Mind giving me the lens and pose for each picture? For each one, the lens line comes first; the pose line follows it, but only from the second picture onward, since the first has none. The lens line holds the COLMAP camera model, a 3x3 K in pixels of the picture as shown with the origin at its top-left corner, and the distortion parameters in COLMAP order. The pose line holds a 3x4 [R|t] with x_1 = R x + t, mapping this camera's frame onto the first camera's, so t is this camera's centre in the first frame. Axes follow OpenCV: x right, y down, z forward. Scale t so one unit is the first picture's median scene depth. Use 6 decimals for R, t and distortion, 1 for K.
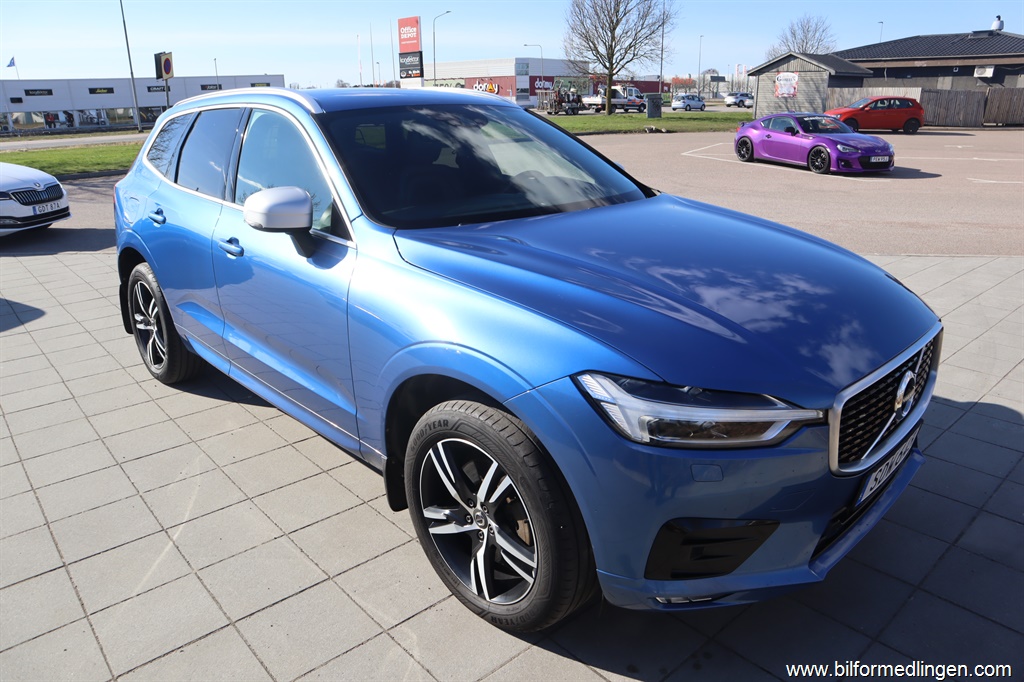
lens RADIAL K [[713.7, 0, 512.0], [0, 713.7, 341.0], [0, 0, 1]] dist [-0.117459, 0.069202]
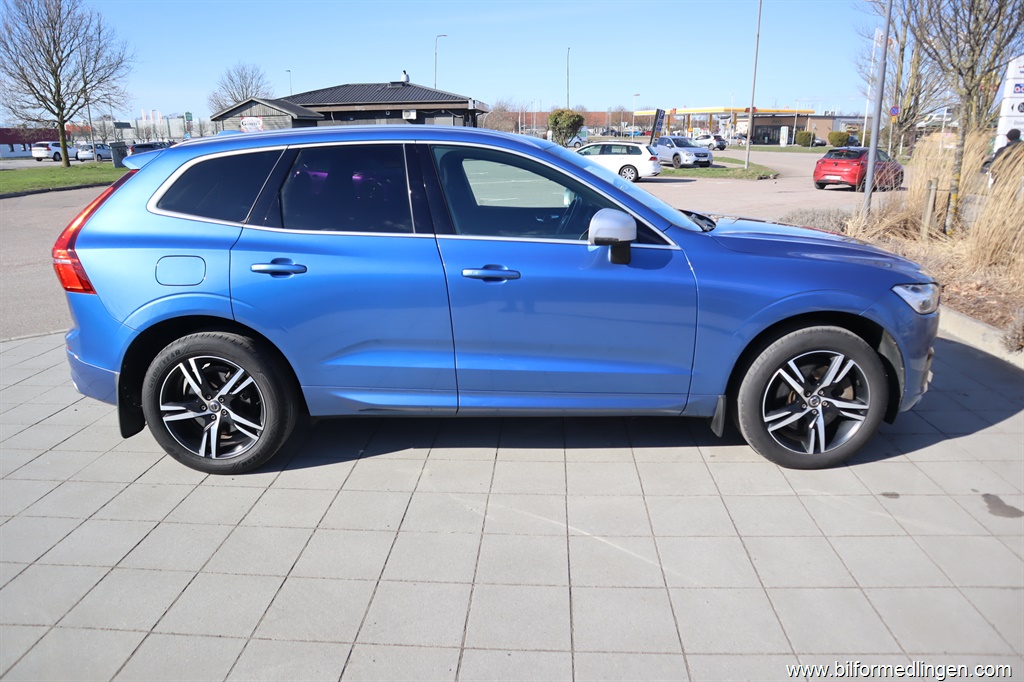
lens RADIAL K [[713.7, 0, 512.0], [0, 713.7, 341.0], [0, 0, 1]] dist [-0.117459, 0.069202]
pose [[0.707628, -0.190692, 0.680367, -0.099393], [0.230015, 0.972615, 0.033371, -0.005687], [-0.668099, 0.132880, 0.732111, 0.018220]]
